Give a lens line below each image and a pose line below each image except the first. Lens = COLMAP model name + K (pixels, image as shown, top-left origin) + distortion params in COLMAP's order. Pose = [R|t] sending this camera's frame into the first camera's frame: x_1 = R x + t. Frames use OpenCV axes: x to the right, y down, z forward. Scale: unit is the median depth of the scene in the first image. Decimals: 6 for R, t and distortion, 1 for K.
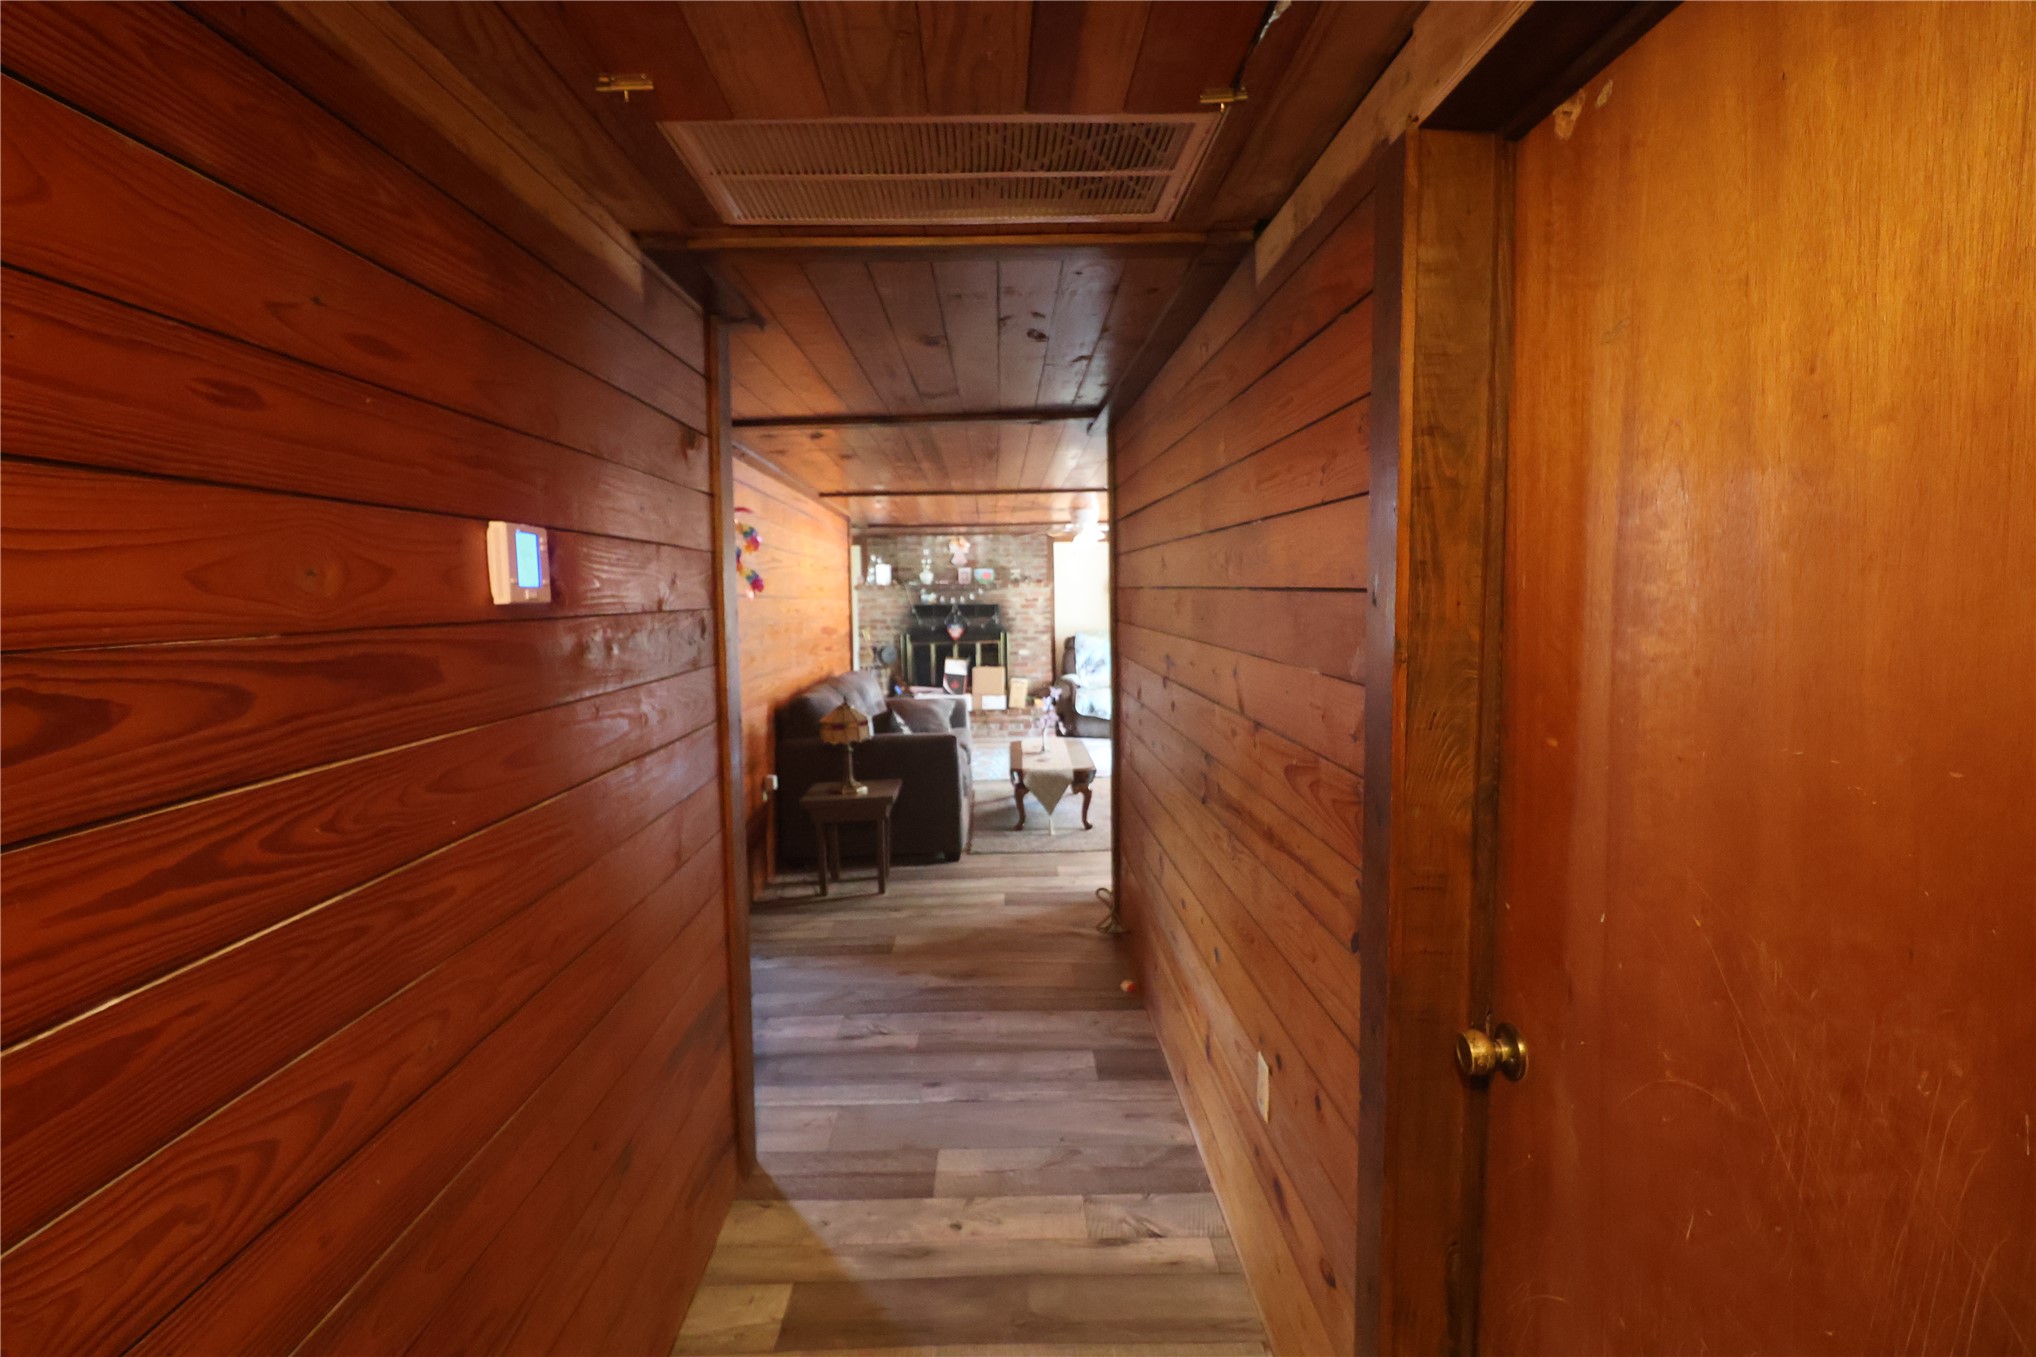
lens RADIAL K [[949.1, 0, 1016.5], [0, 949.1, 680.6], [0, 0, 1]] dist [-0.008077, -0.009734]
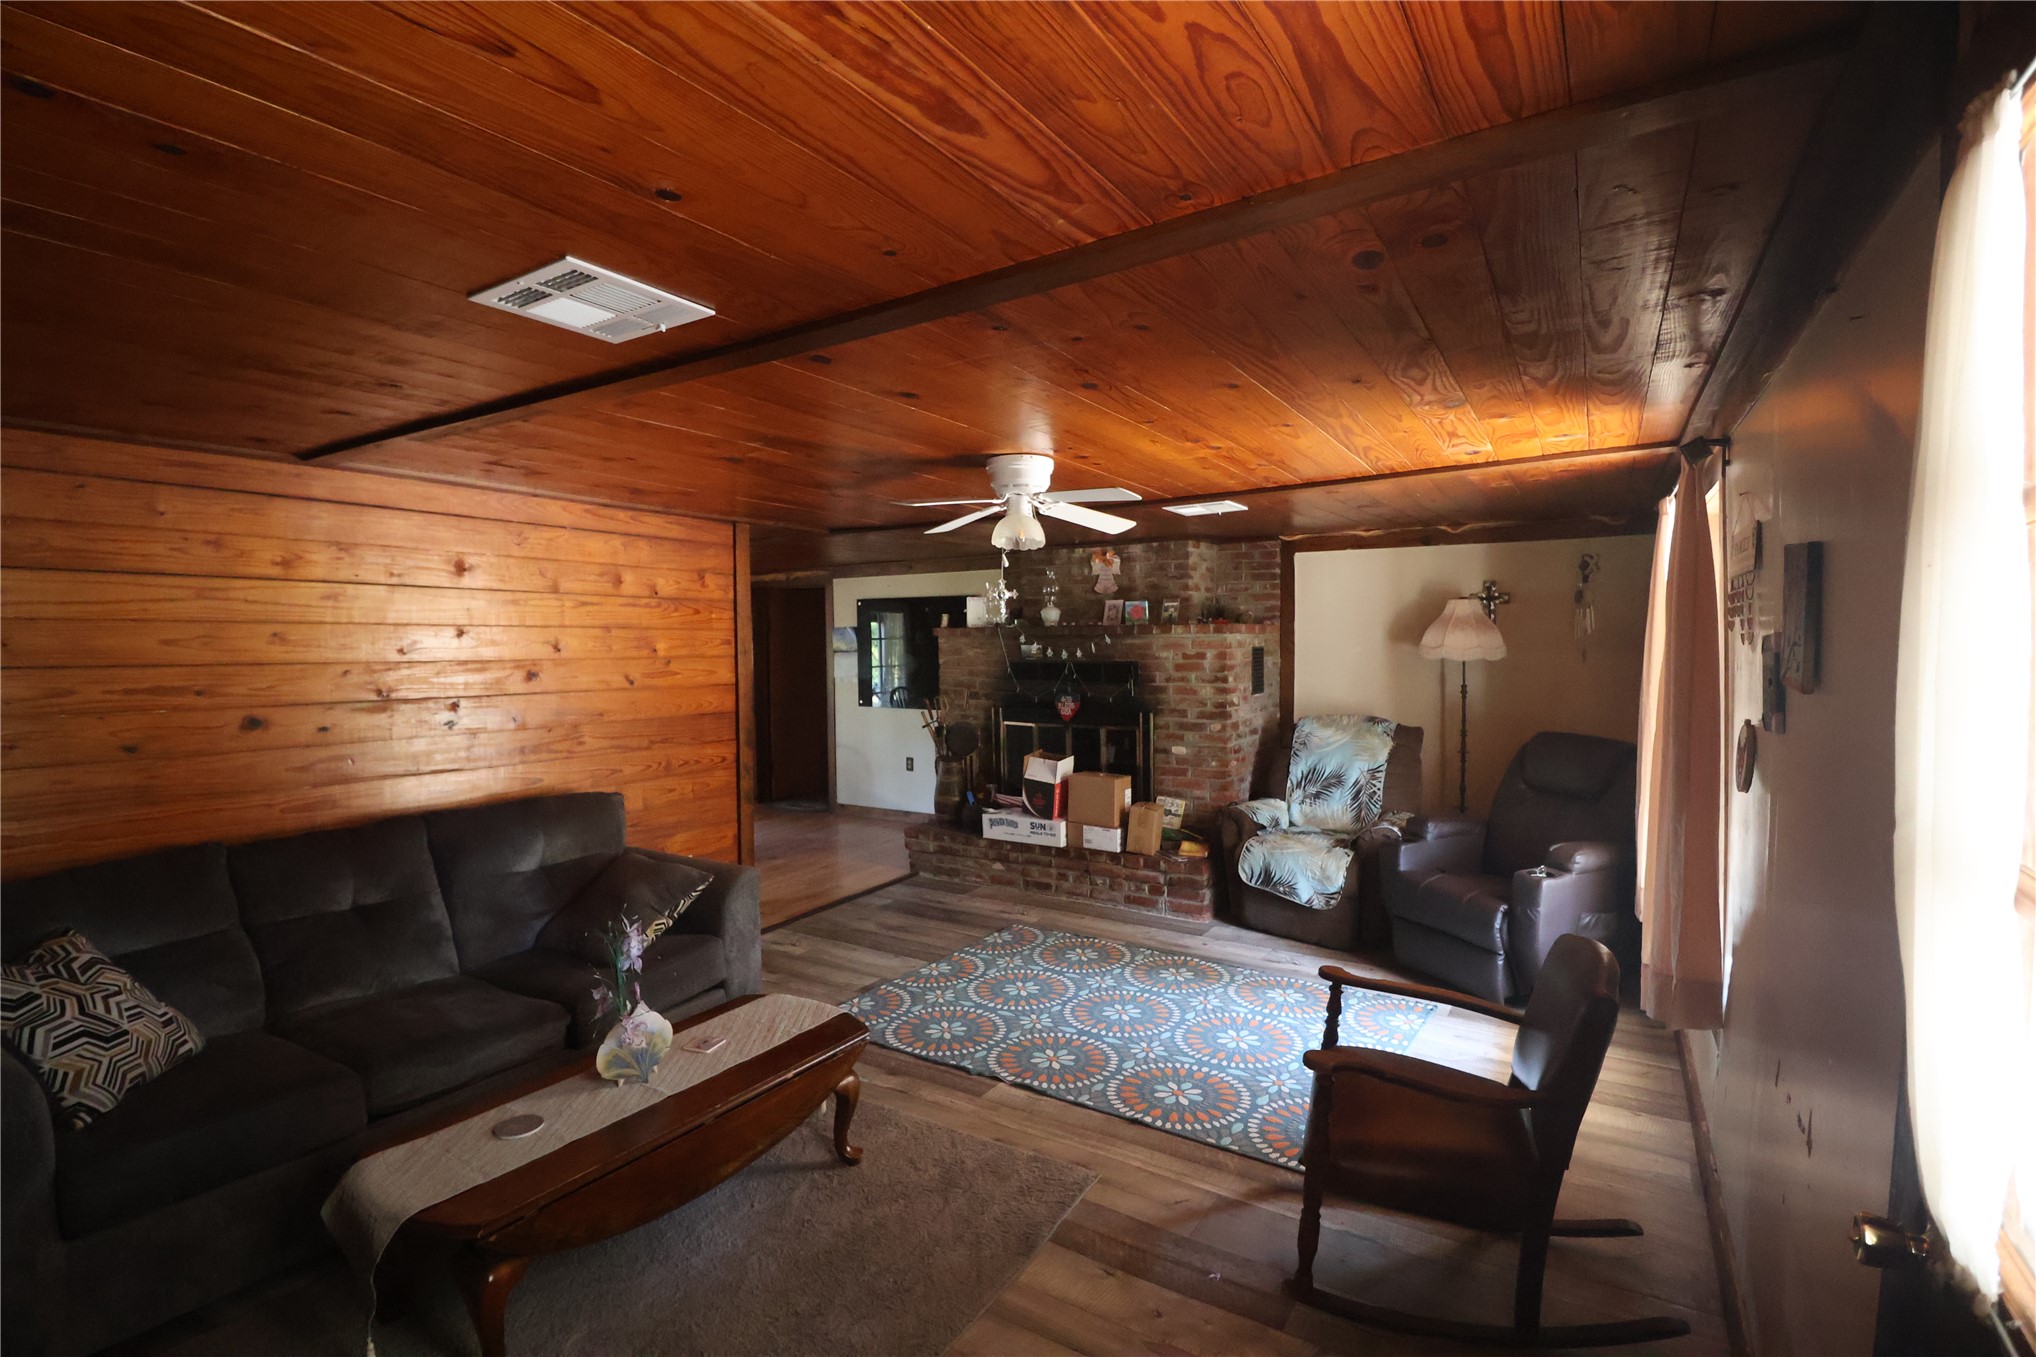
lens RADIAL K [[949.1, 0, 1012.3], [0, 949.1, 674.7], [0, 0, 1]] dist [-0.008077, -0.009734]
pose [[0.831930, 0.031259, -0.554000, 0.232422], [-0.053587, 0.998271, -0.024143, -0.055464], [0.552287, 0.049772, 0.832167, 0.486714]]
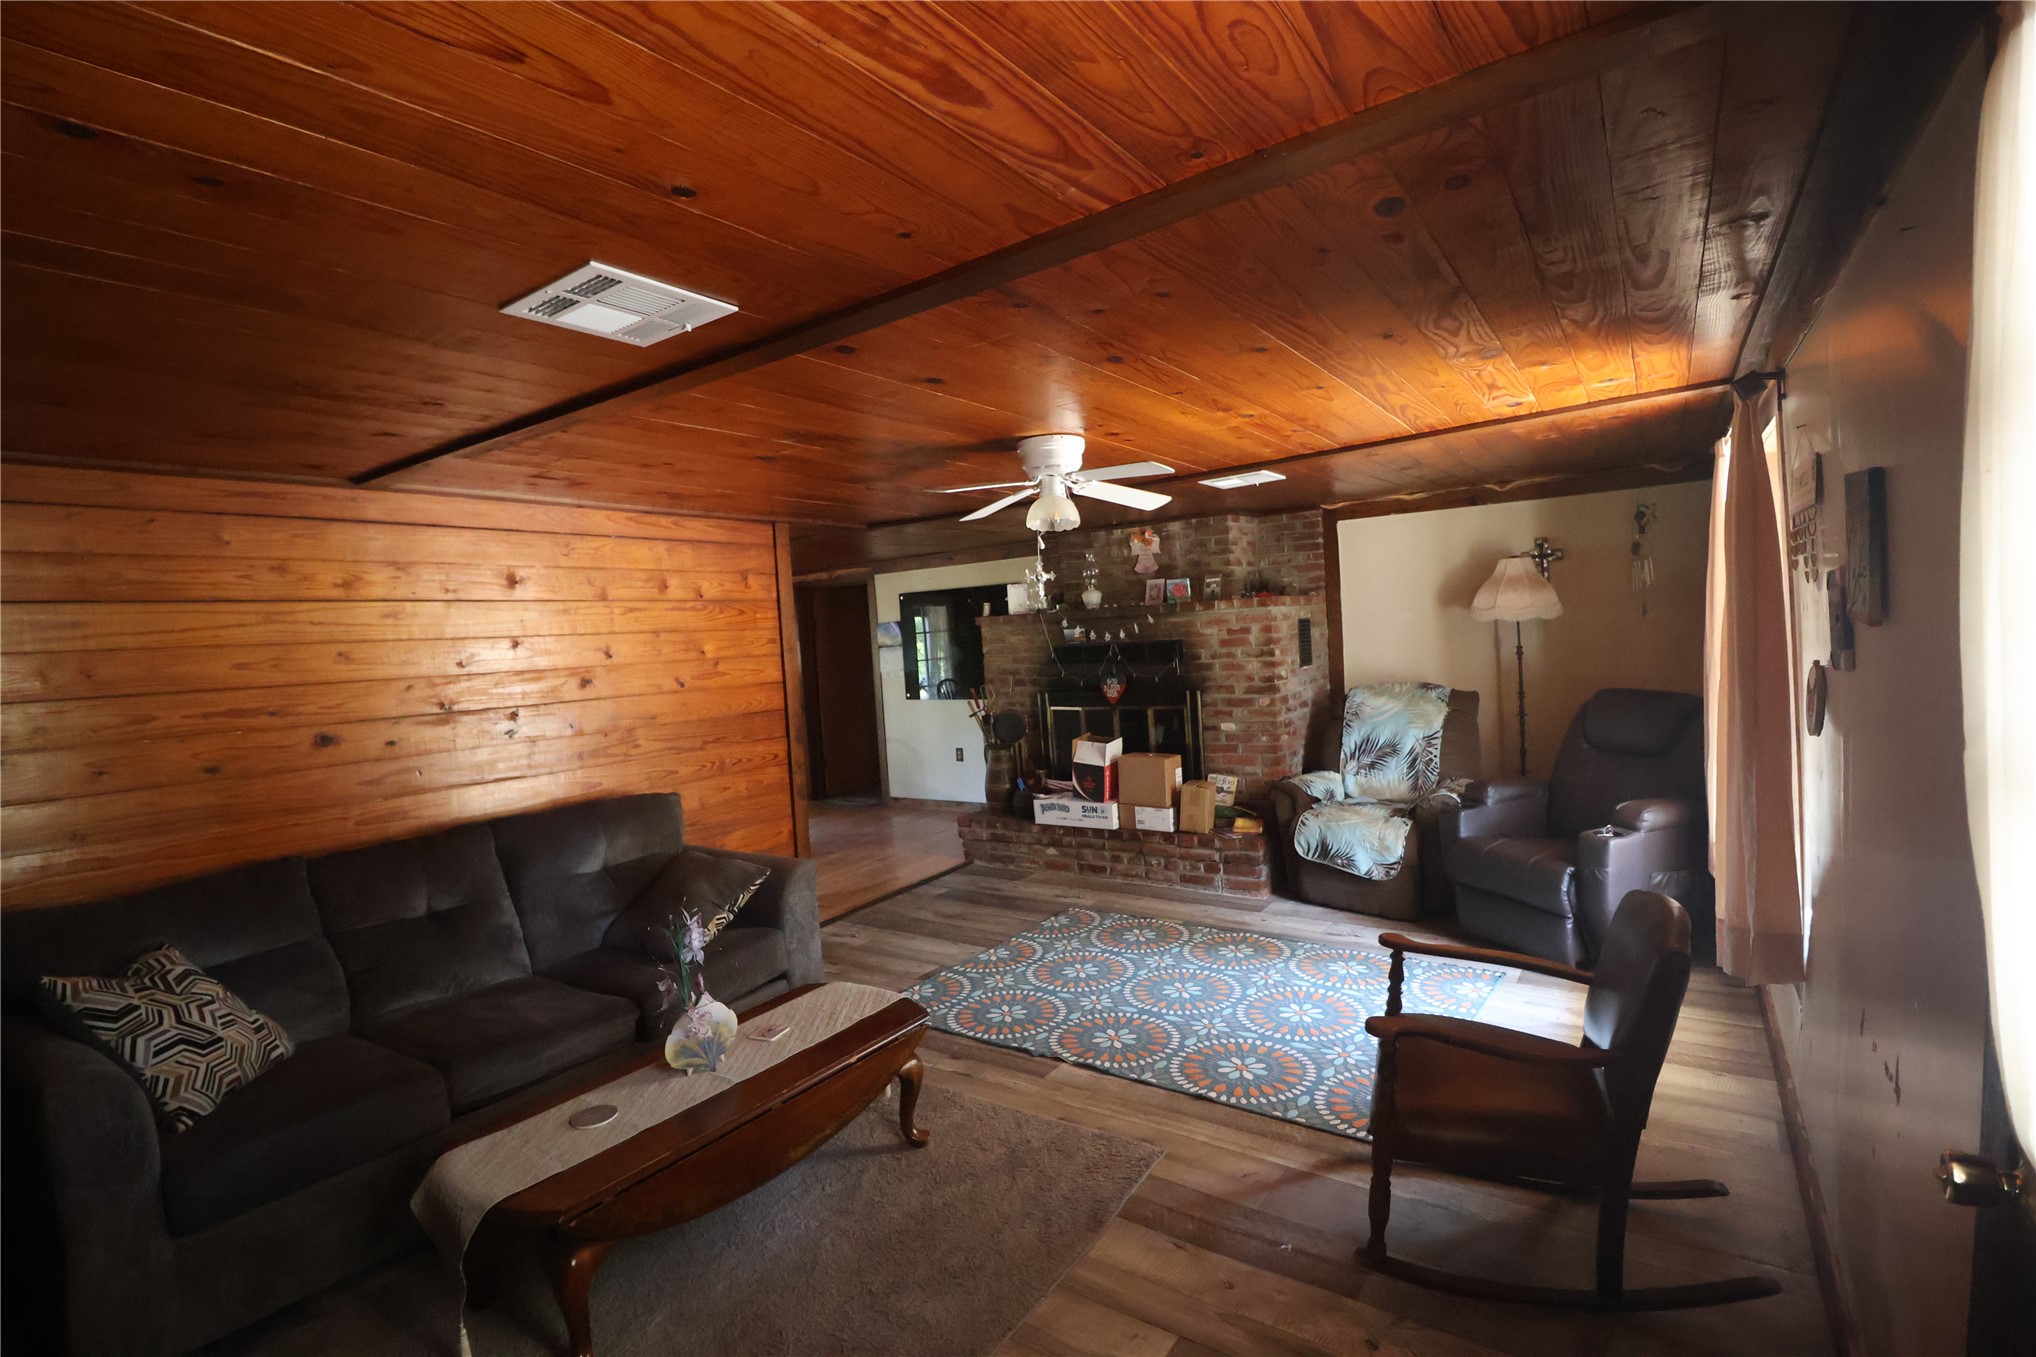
lens RADIAL K [[949.1, 0, 1012.2], [0, 949.1, 672.4], [0, 0, 1]] dist [-0.008077, -0.009734]
pose [[0.803958, -0.005754, -0.594659, 0.234006], [-0.003582, 0.999888, -0.014518, -0.053039], [0.594676, 0.013802, 0.803847, 0.487555]]
